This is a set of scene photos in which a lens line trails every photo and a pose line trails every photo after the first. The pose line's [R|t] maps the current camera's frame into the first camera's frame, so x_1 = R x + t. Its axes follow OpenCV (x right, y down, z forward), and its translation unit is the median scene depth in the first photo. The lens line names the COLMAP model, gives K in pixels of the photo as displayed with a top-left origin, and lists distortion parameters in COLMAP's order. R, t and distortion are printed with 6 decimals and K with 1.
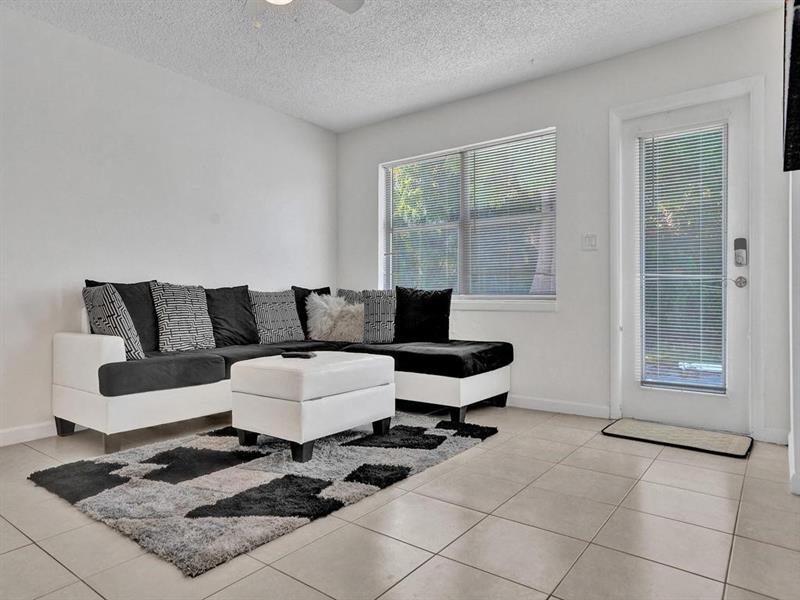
lens RADIAL K [[498.4, 0, 397.5], [0, 498.4, 299.1], [0, 0, 1]] dist [0.004429, 0.006748]
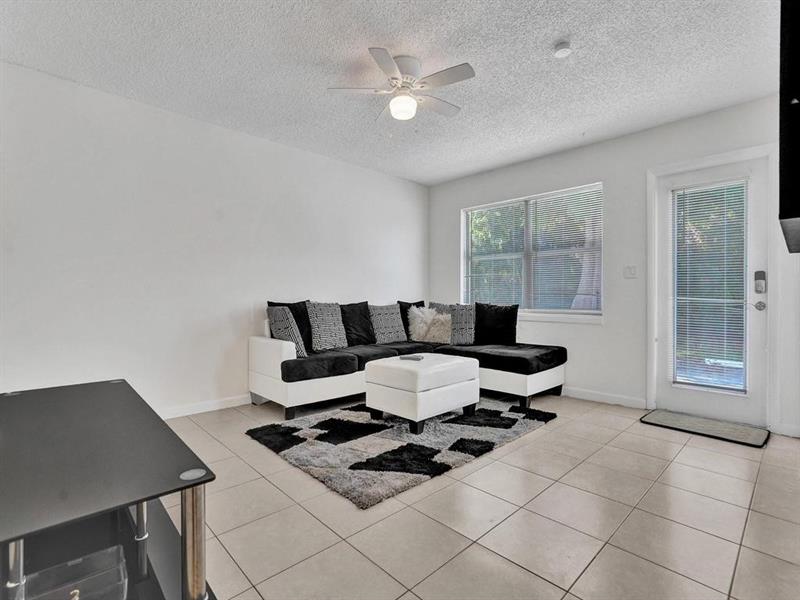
lens RADIAL K [[390.2, 0, 400.5], [0, 390.2, 297.0], [0, 0, 1]] dist [-0.020297, 0.009115]
pose [[0.987772, 0.001803, -0.155896, -0.050099], [-0.001281, 0.999993, 0.003449, -0.056886], [0.155901, -0.003207, 0.987767, -0.091003]]
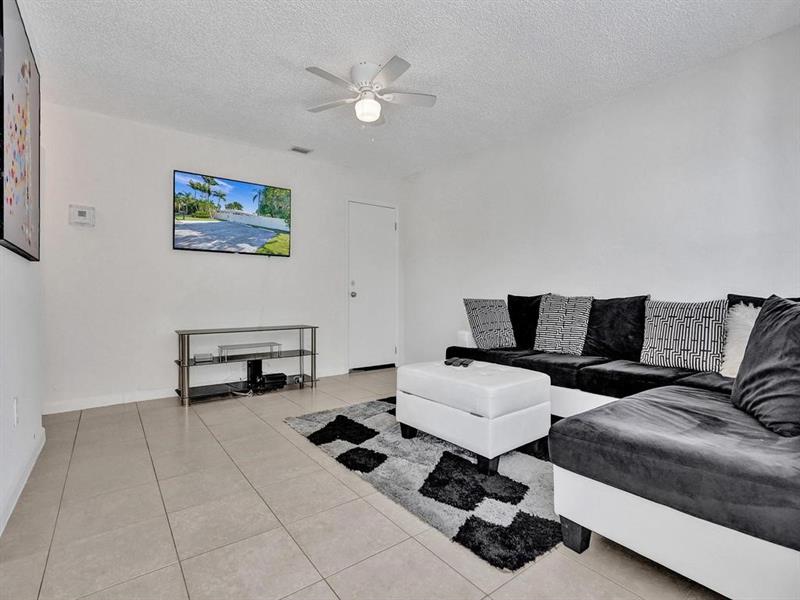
lens RADIAL K [[390.2, 0, 402.1], [0, 390.2, 301.4], [0, 0, 1]] dist [-0.020297, 0.009115]
pose [[-0.272298, 0.009412, -0.962167, 0.637946], [0.015989, 0.999858, 0.005256, -0.032289], [0.962080, -0.013953, -0.272409, 1.011036]]
